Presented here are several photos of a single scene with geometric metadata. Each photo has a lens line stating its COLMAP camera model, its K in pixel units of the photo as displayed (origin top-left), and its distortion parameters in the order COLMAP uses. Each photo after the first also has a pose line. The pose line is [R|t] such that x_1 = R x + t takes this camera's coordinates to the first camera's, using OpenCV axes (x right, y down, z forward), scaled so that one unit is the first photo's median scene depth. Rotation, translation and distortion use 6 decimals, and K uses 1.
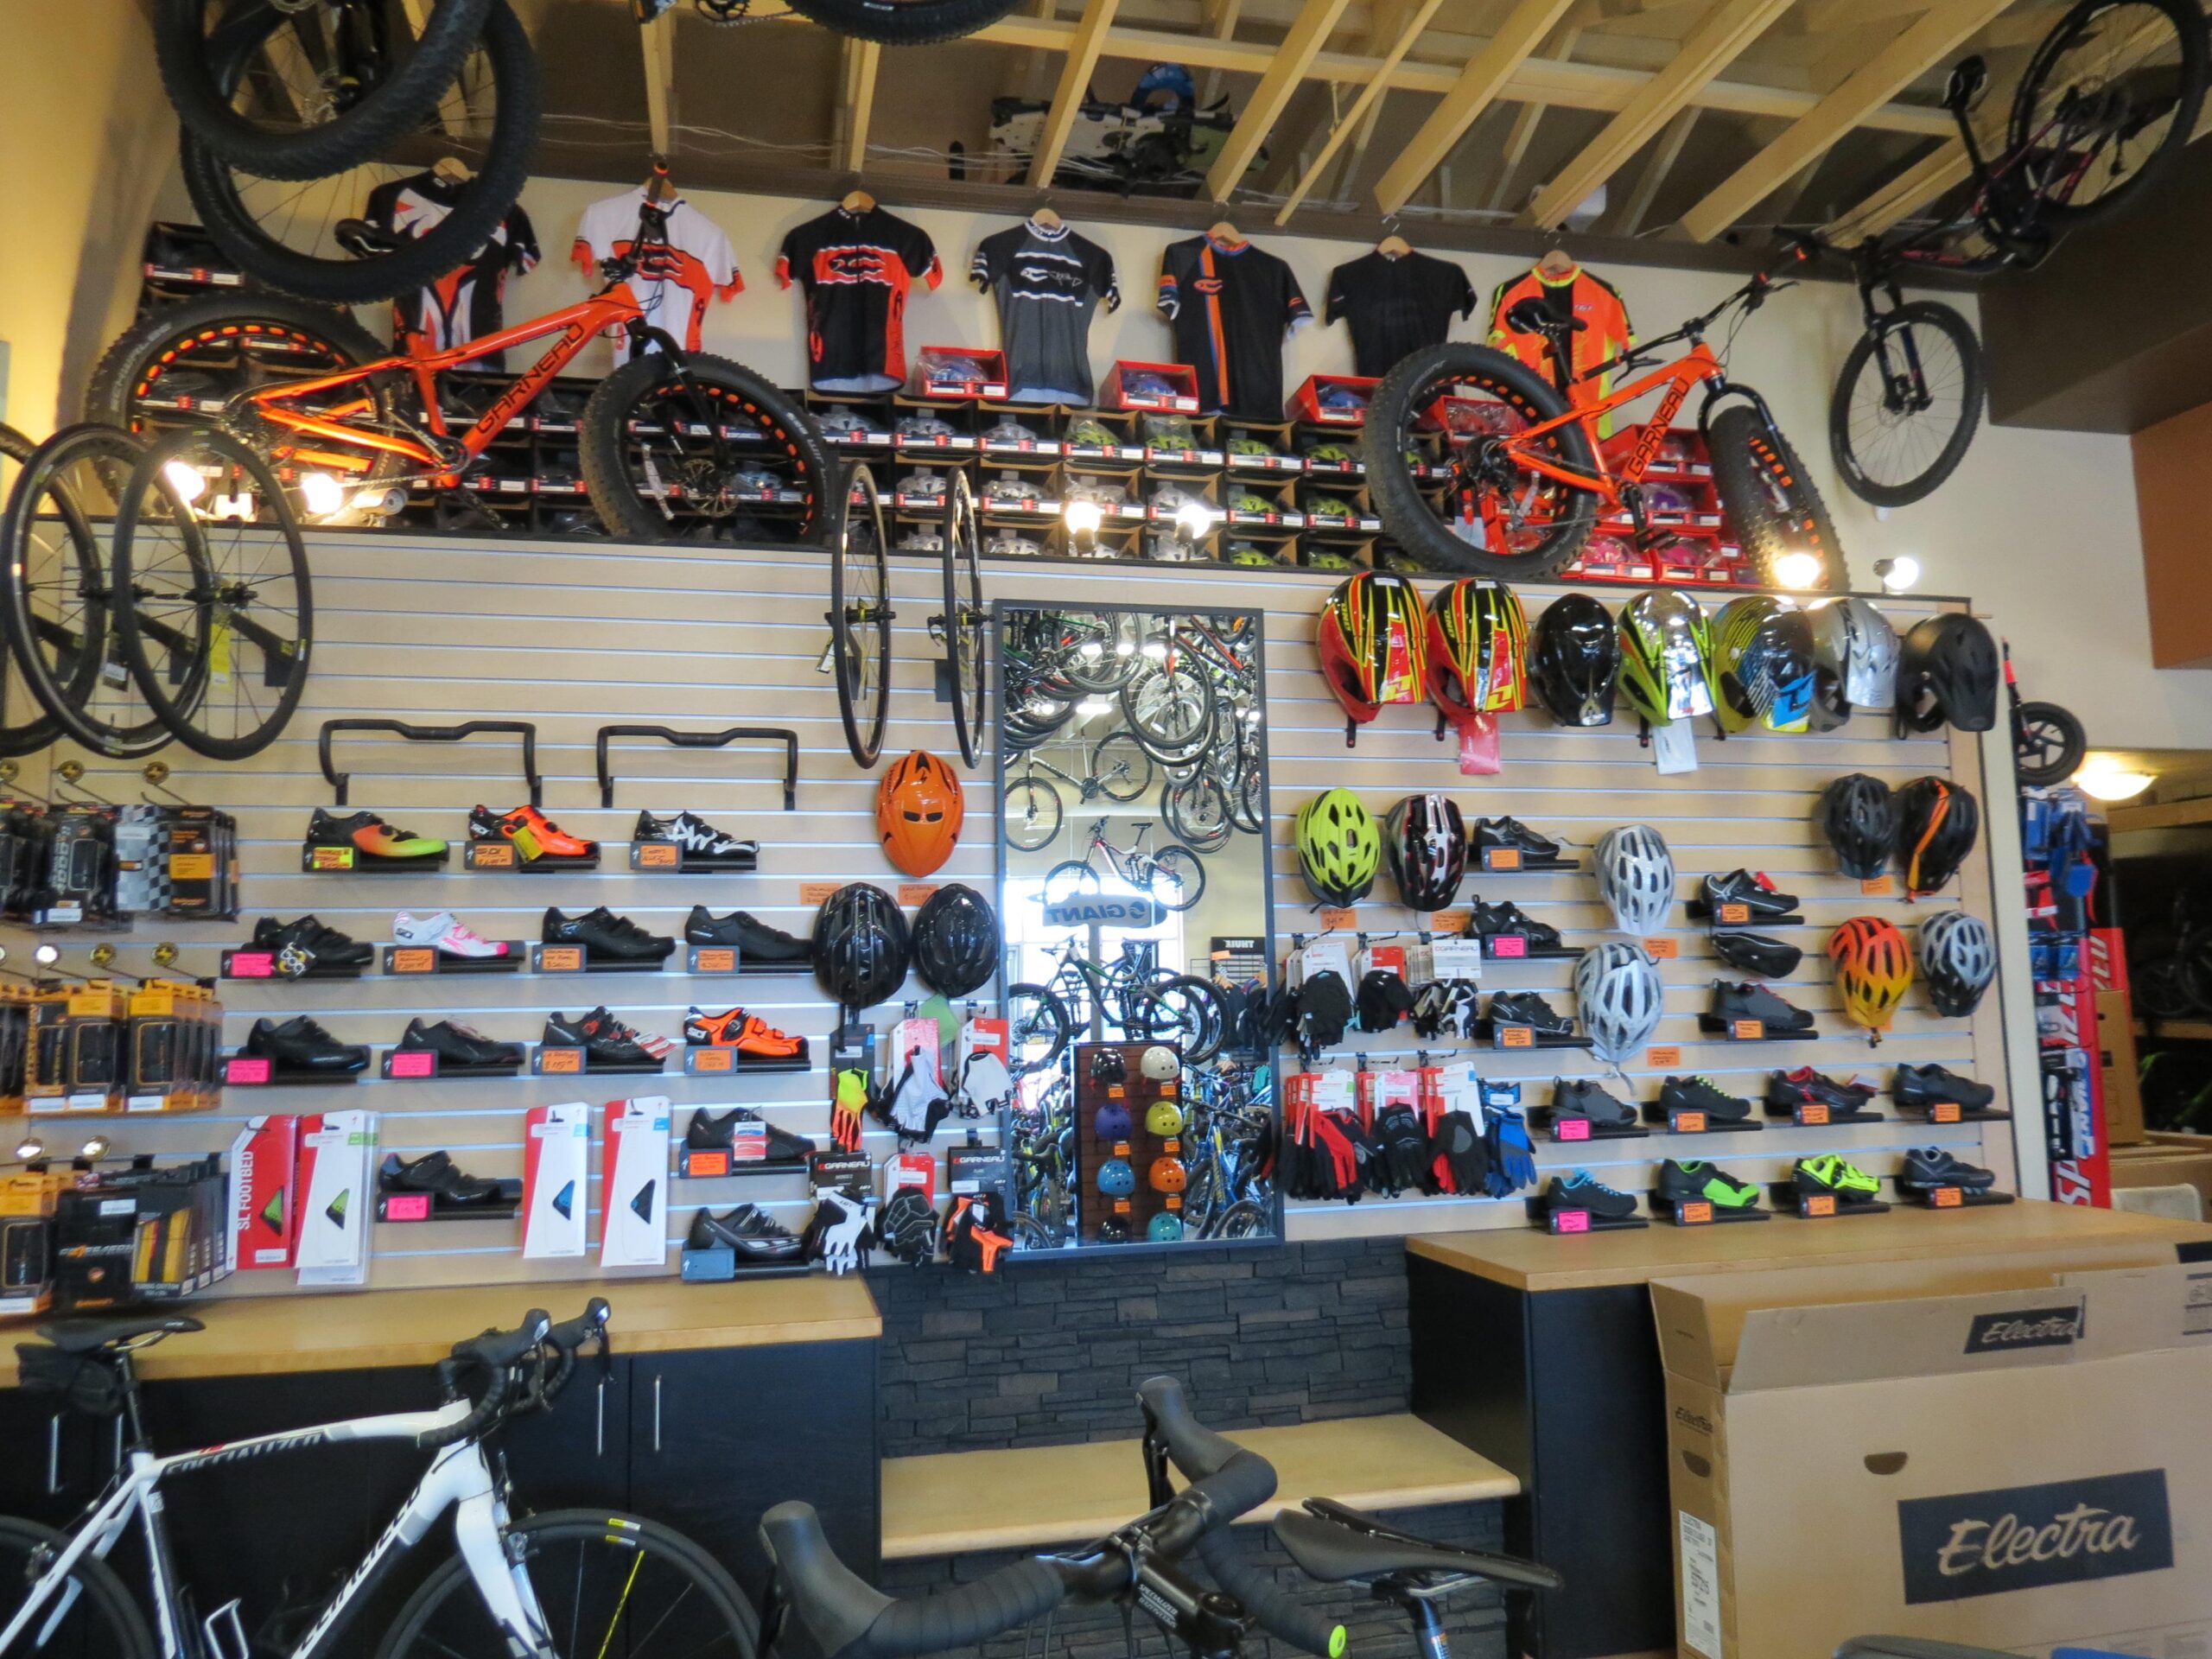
lens RADIAL K [[1591.2, 0, 1105.2], [0, 1591.2, 806.9], [0, 0, 1]] dist [-0.024669, 0.004152]
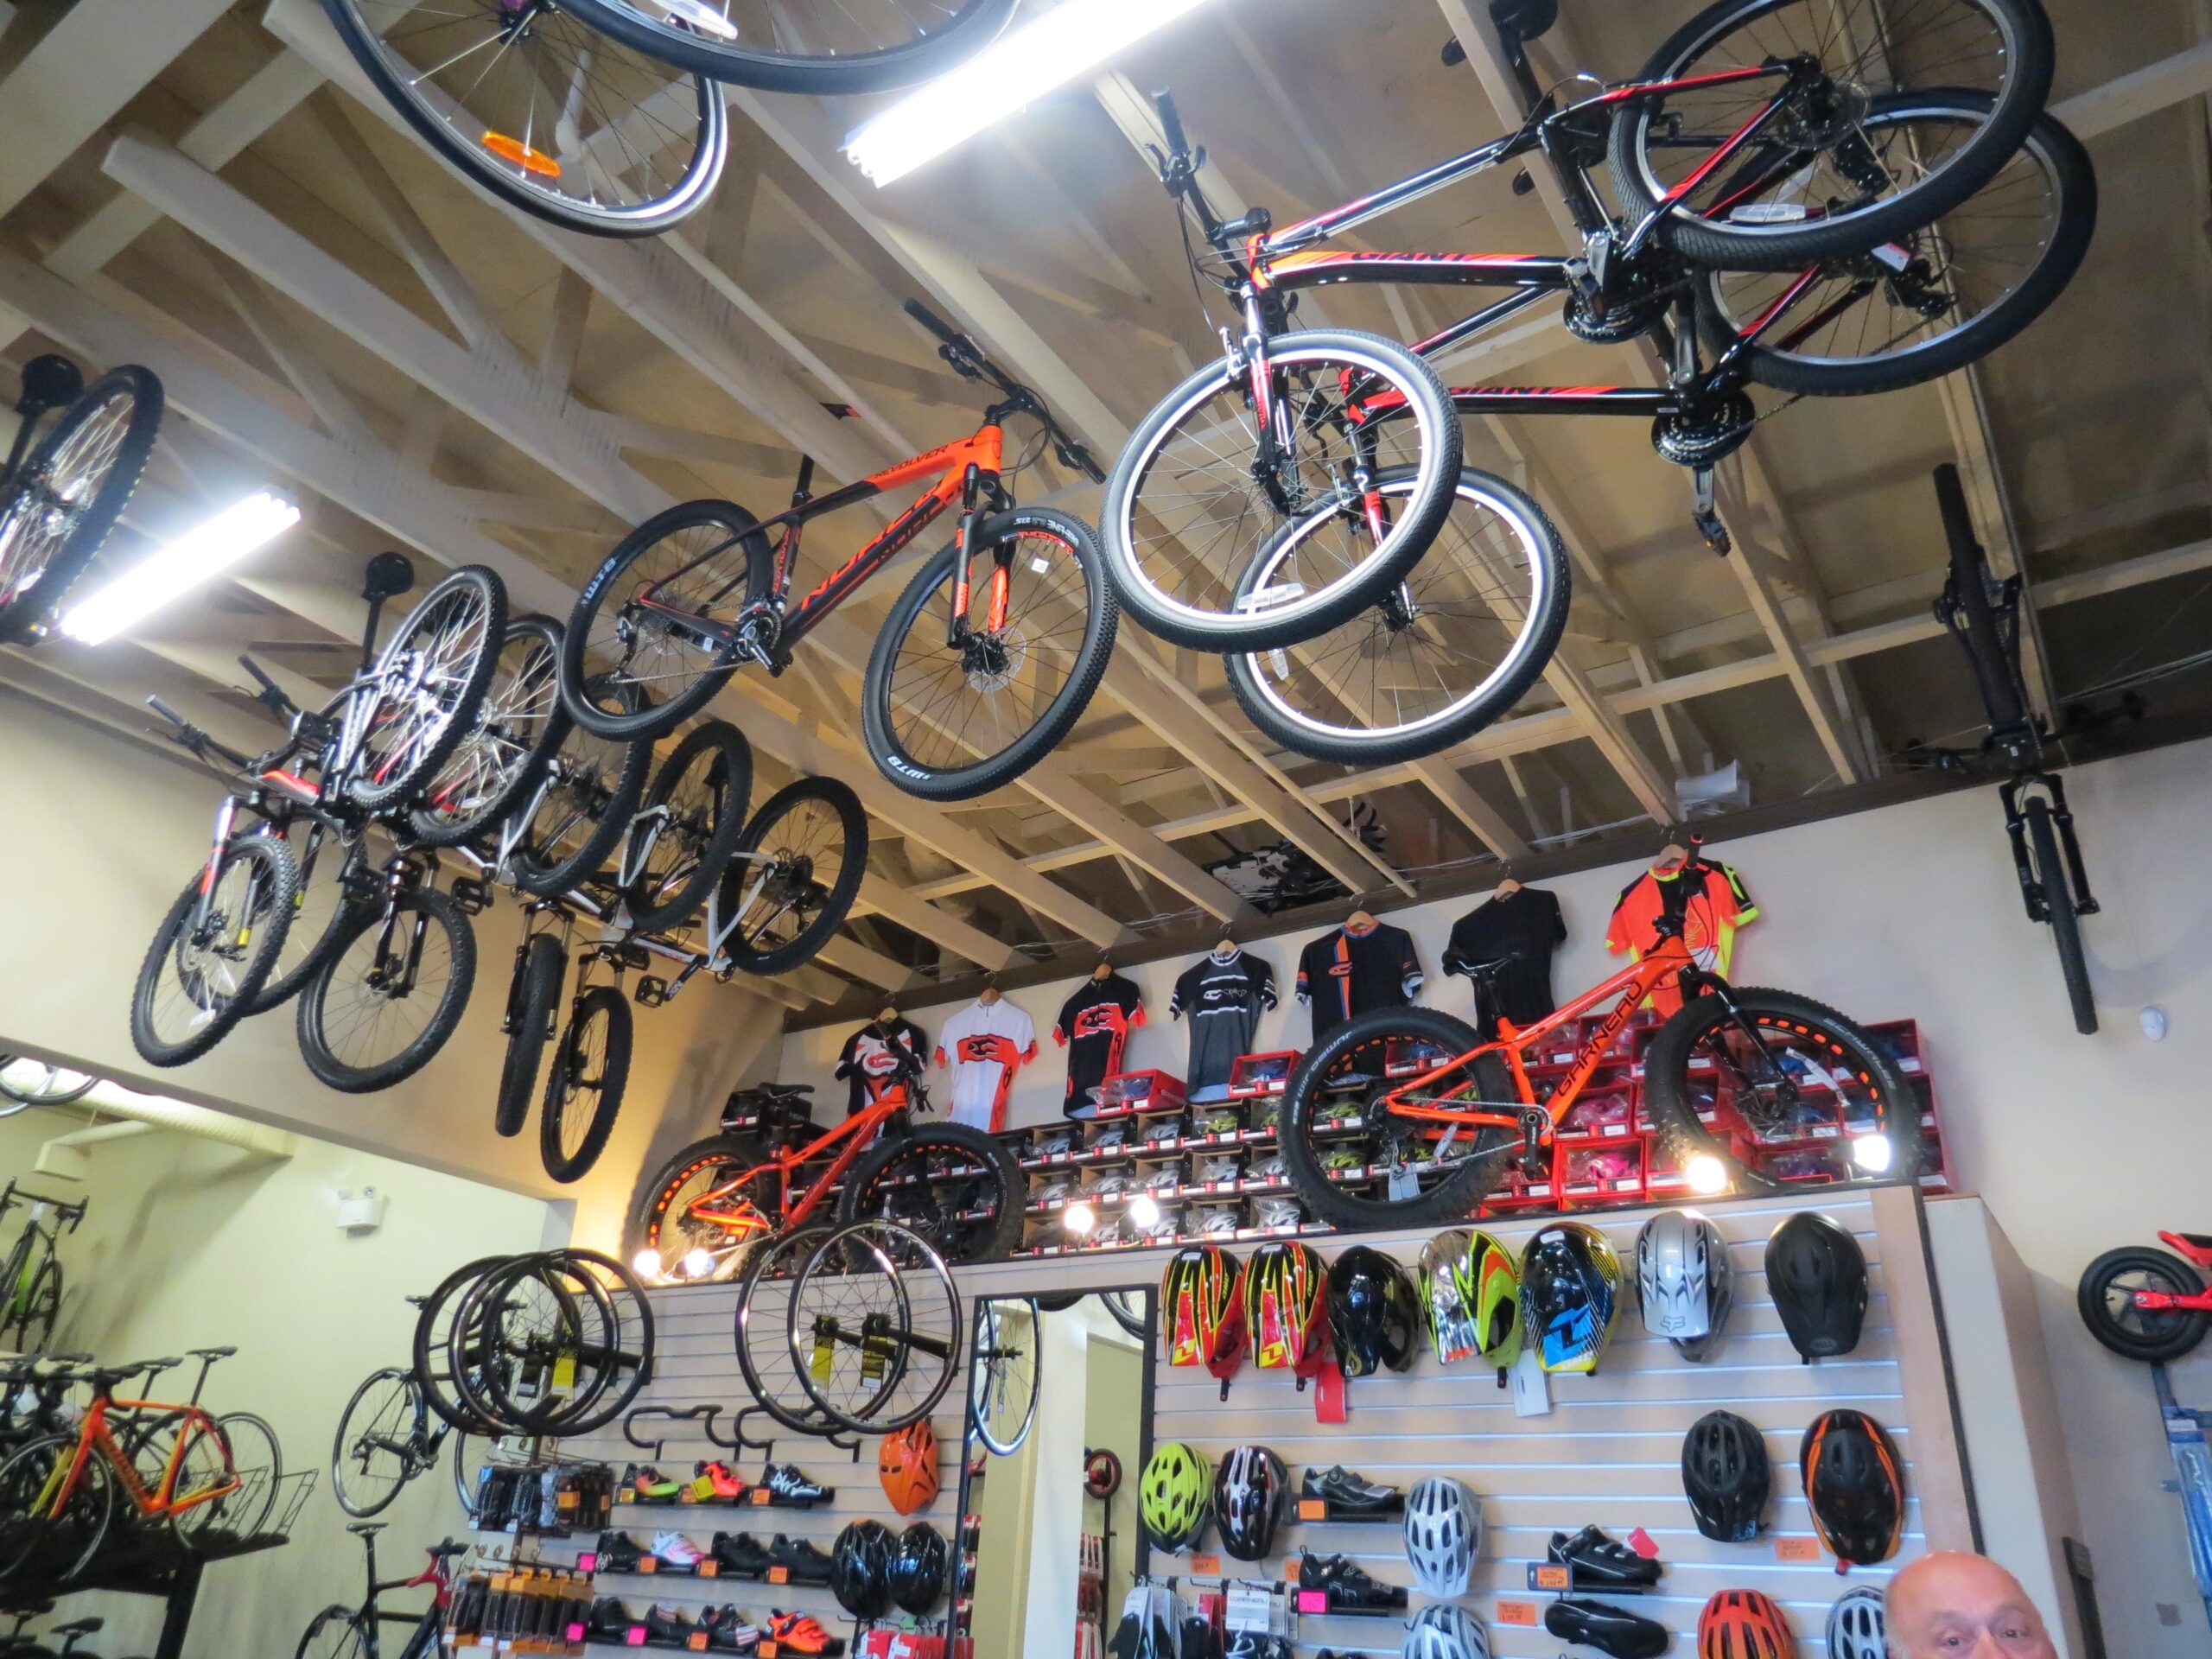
lens RADIAL K [[1591.2, 0, 1098.7], [0, 1591.2, 839.6], [0, 0, 1]] dist [-0.024669, 0.004152]
pose [[0.677459, -0.266676, -0.685517, 0.854074], [0.023815, 0.939429, -0.341916, -0.025613], [0.735175, 0.215308, 0.642776, 0.107924]]
